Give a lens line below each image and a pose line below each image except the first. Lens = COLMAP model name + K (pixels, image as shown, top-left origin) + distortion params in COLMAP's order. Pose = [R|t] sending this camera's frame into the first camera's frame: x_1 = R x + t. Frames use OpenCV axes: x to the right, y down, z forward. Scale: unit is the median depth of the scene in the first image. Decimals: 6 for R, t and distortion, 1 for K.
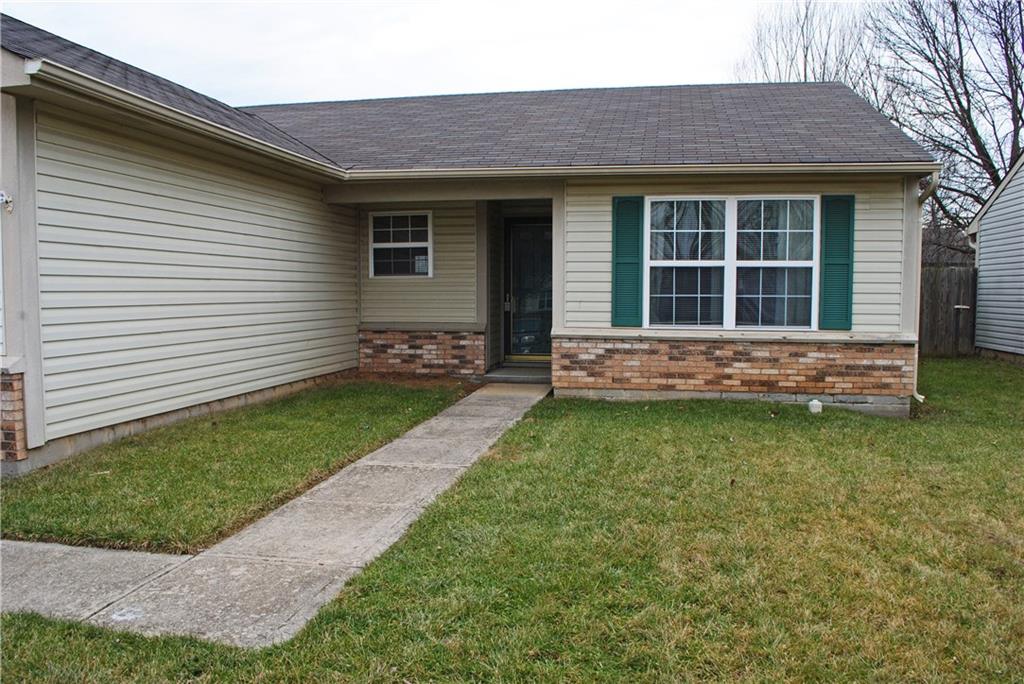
lens RADIAL K [[798.3, 0, 516.2], [0, 798.3, 348.1], [0, 0, 1]] dist [-0.090335, 0.002196]
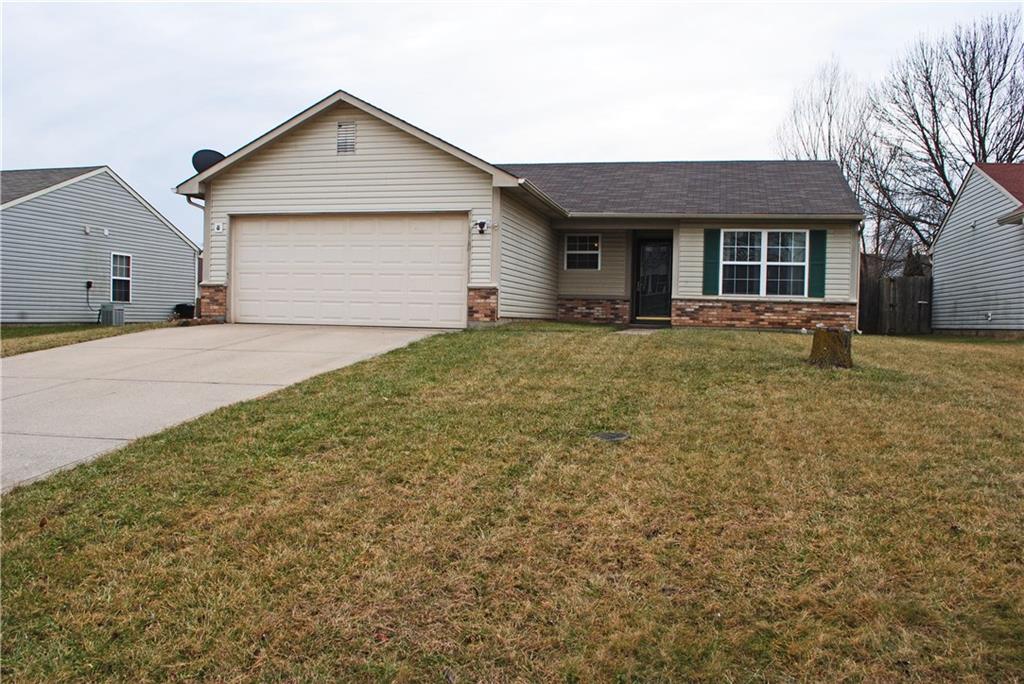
lens RADIAL K [[871.6, 0, 511.1], [0, 871.6, 345.0], [0, 0, 1]] dist [-0.077833, 0.002745]
pose [[0.998973, 0.023066, -0.038993, -0.270200], [-0.024739, 0.998770, -0.042966, 0.204085], [0.037954, 0.043886, 0.998315, -1.167873]]
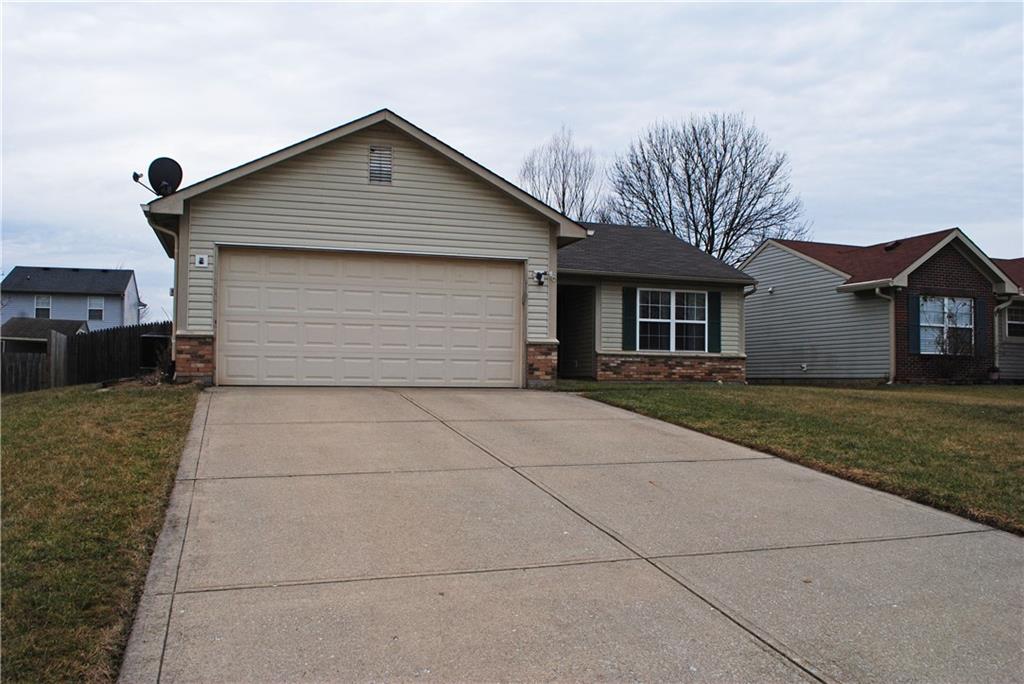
lens RADIAL K [[871.6, 0, 511.3], [0, 871.6, 340.9], [0, 0, 1]] dist [-0.077833, 0.002745]
pose [[0.871258, 0.029120, 0.489961, -1.244000], [0.025942, 0.994111, -0.105213, 0.180395], [-0.490139, 0.104378, 0.865372, -0.805559]]
